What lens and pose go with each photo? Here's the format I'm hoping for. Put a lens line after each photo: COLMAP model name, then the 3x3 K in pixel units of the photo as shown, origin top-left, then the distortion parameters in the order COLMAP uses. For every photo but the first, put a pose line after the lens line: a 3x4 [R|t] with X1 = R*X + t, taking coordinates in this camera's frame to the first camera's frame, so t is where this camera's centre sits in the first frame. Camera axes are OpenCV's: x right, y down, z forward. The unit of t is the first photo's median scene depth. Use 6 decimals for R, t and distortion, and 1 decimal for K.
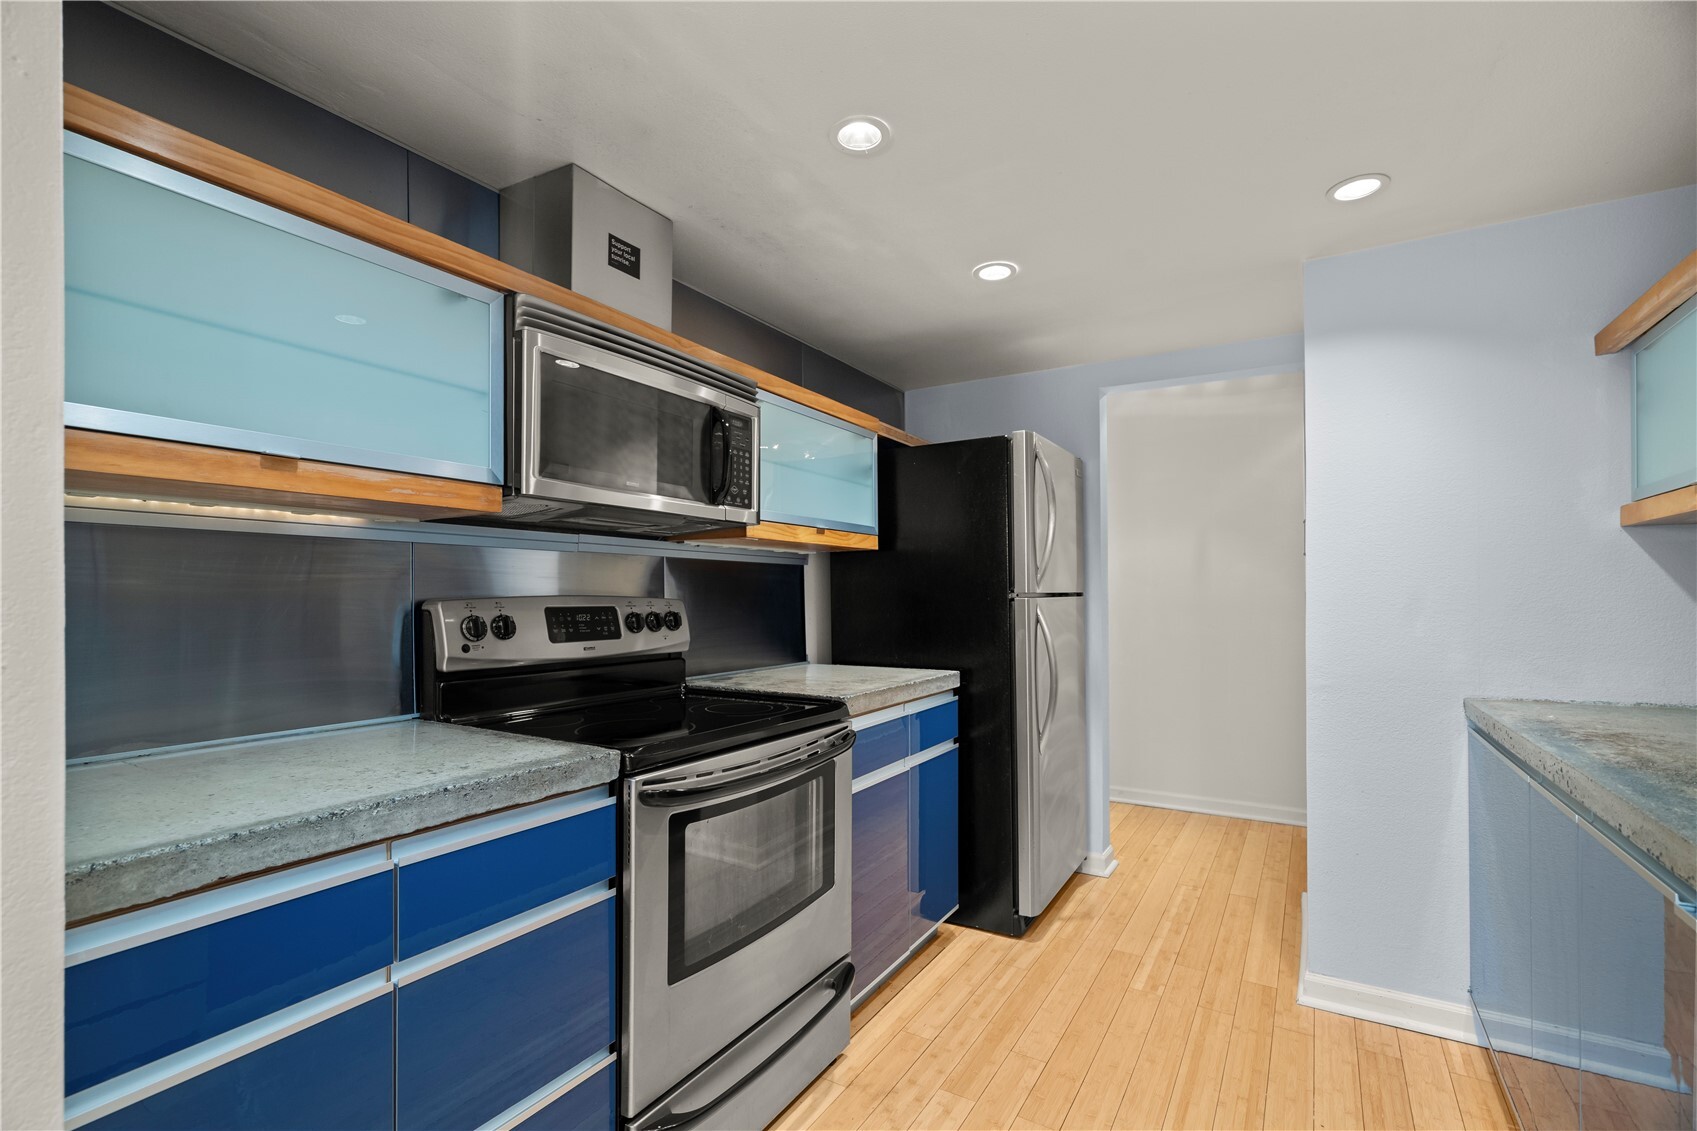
lens RADIAL K [[762.2, 0, 850.7], [0, 762.2, 597.1], [0, 0, 1]] dist [-0.005057, 0.002030]
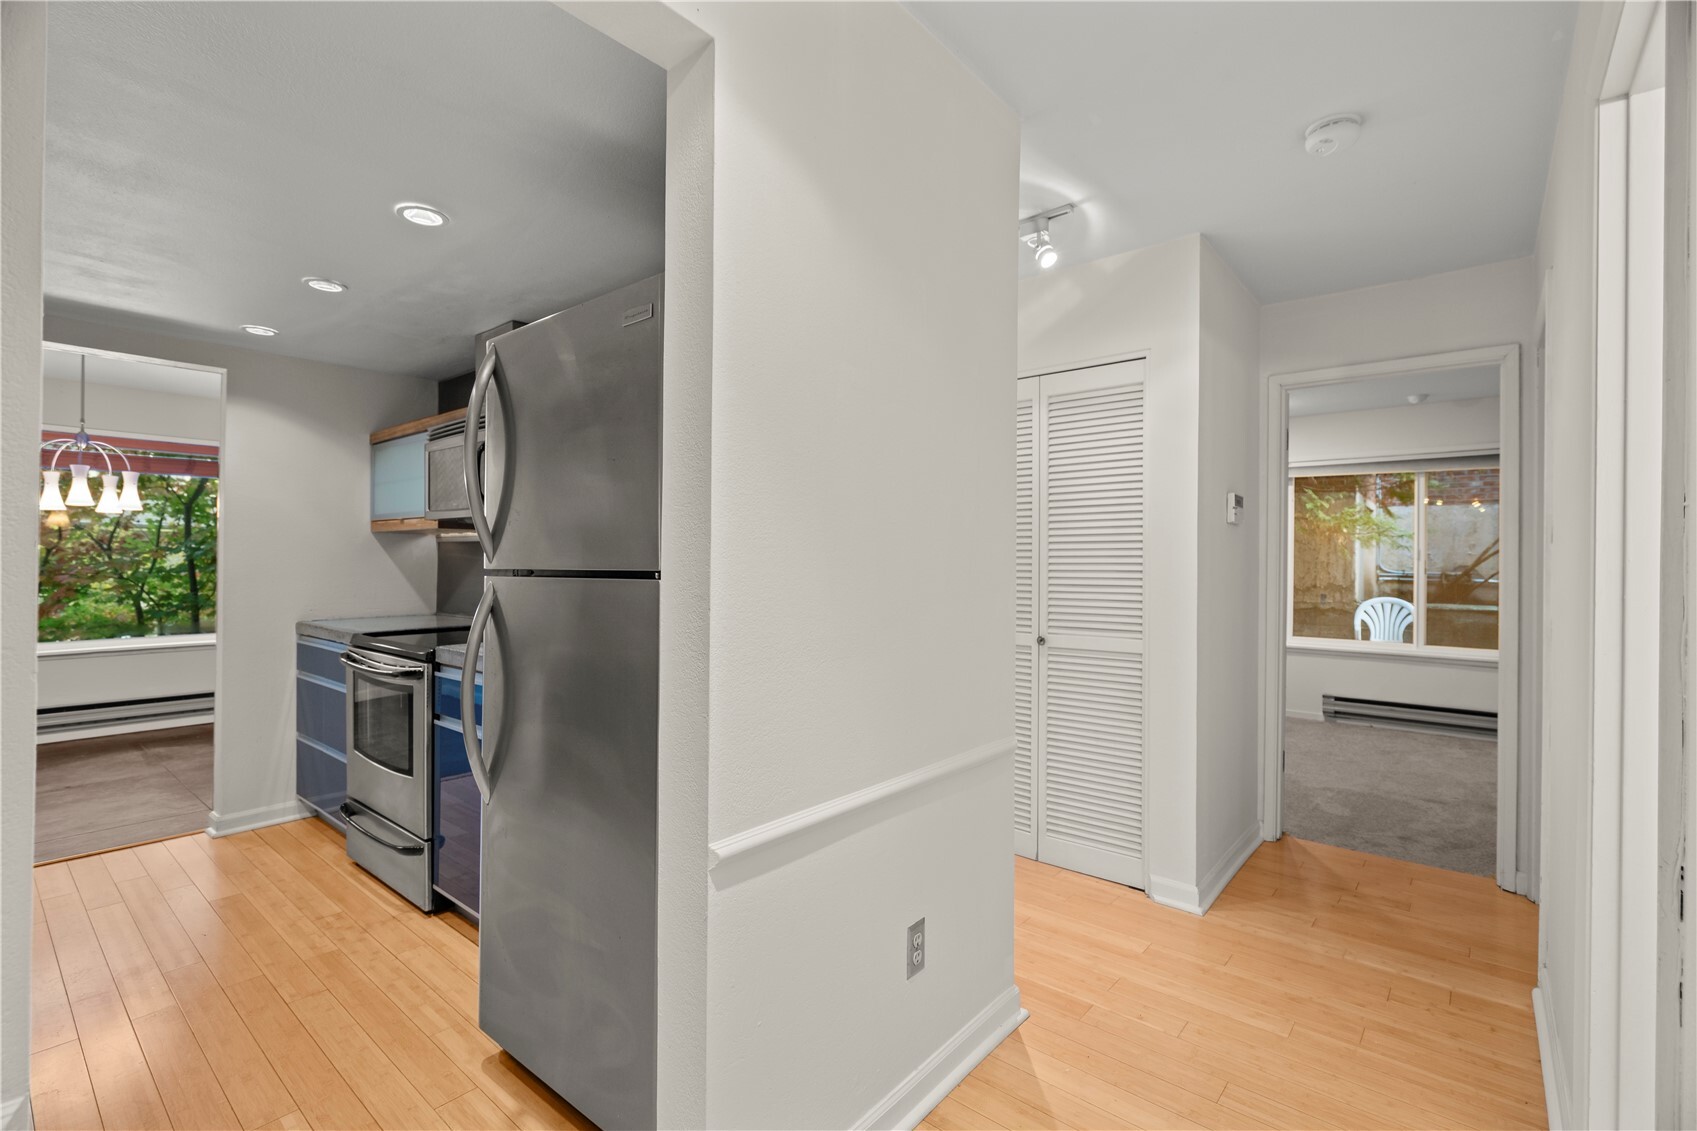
lens RADIAL K [[762.2, 0, 843.7], [0, 762.2, 563.9], [0, 0, 1]] dist [-0.005057, 0.002030]
pose [[-0.154884, 0.005375, -0.987918, 1.103970], [-0.006009, 0.999962, 0.006382, -0.021473], [0.987914, 0.006925, -0.154846, 1.791217]]
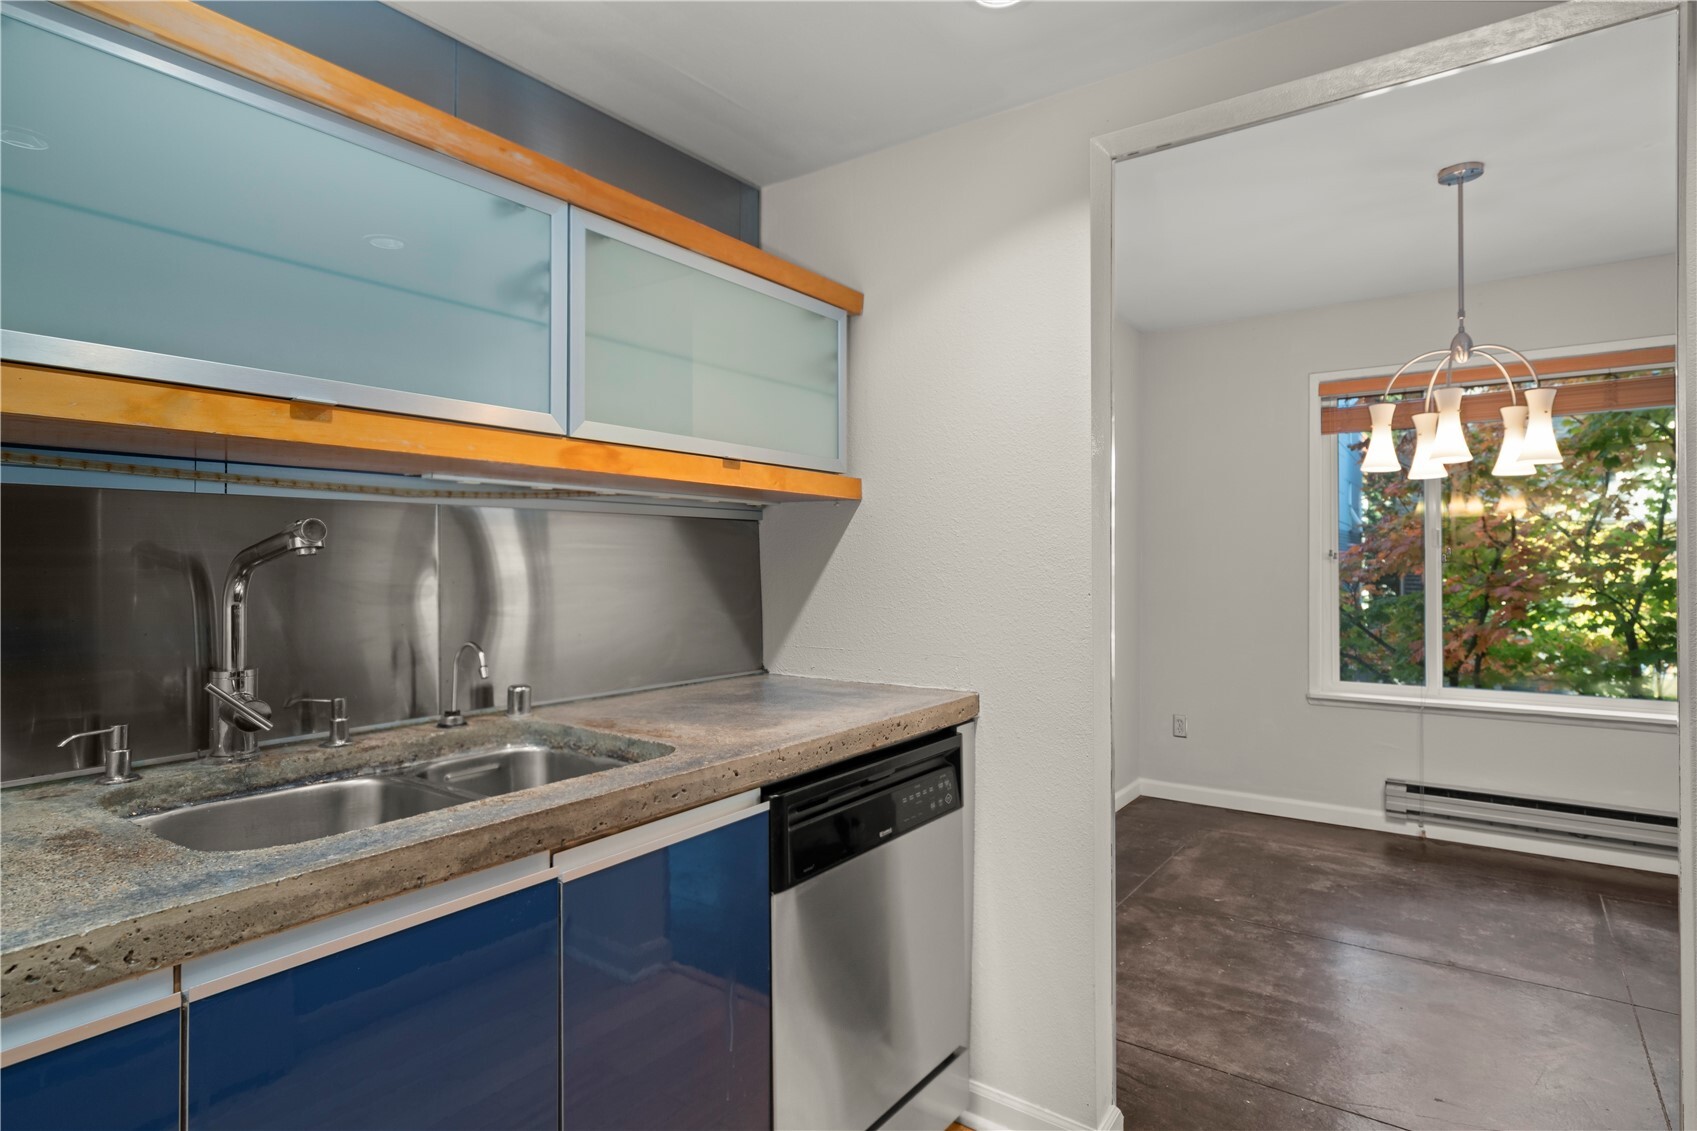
lens RADIAL K [[894.8, 0, 848.0], [0, 894.8, 548.9], [0, 0, 1]] dist [0.002585, -0.001687]
pose [[-0.995813, 0.007740, 0.091084, 0.225370], [0.006440, 0.999873, -0.014554, -0.016167], [-0.091185, -0.013906, -0.995737, 0.898785]]
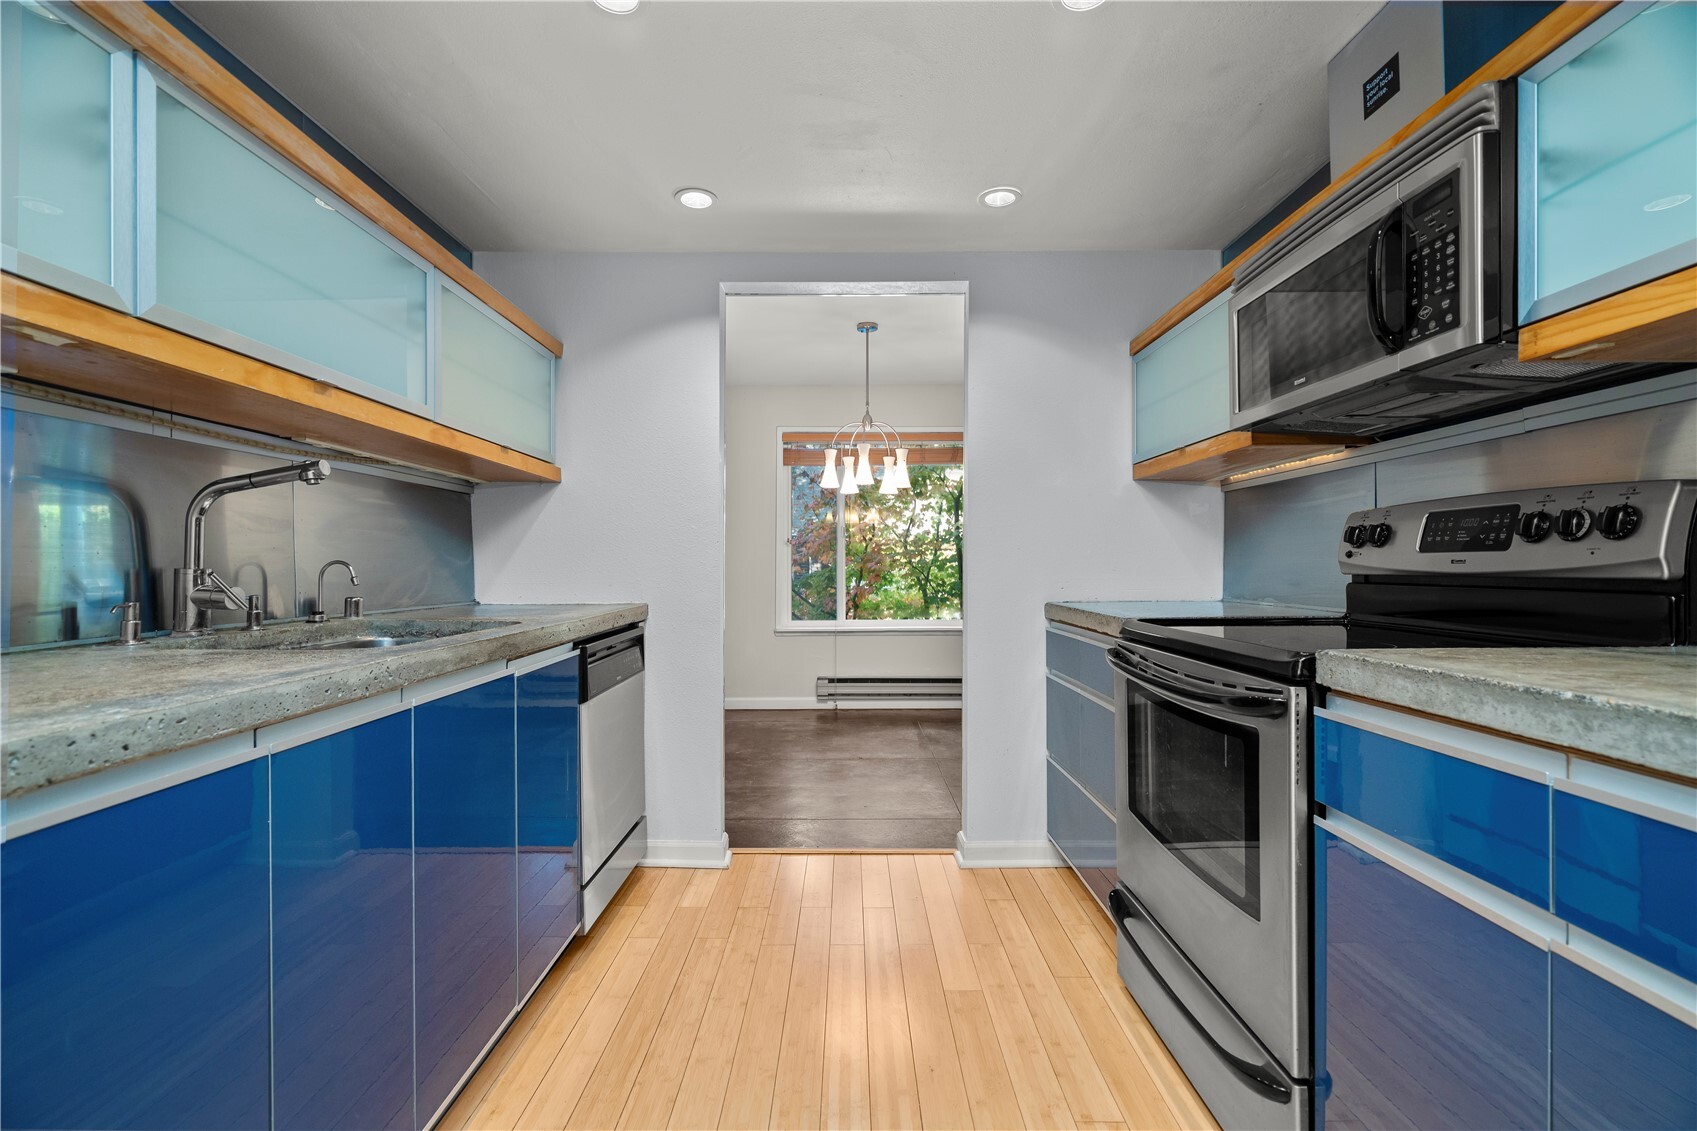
lens RADIAL K [[762.2, 0, 836.7], [0, 762.2, 566.0], [0, 0, 1]] dist [-0.005057, 0.002030]
pose [[-0.863232, 0.008183, -0.504741, 0.561195], [0.008485, 0.999963, 0.001700, 0.060175], [0.504736, -0.002815, -0.863269, 1.246895]]
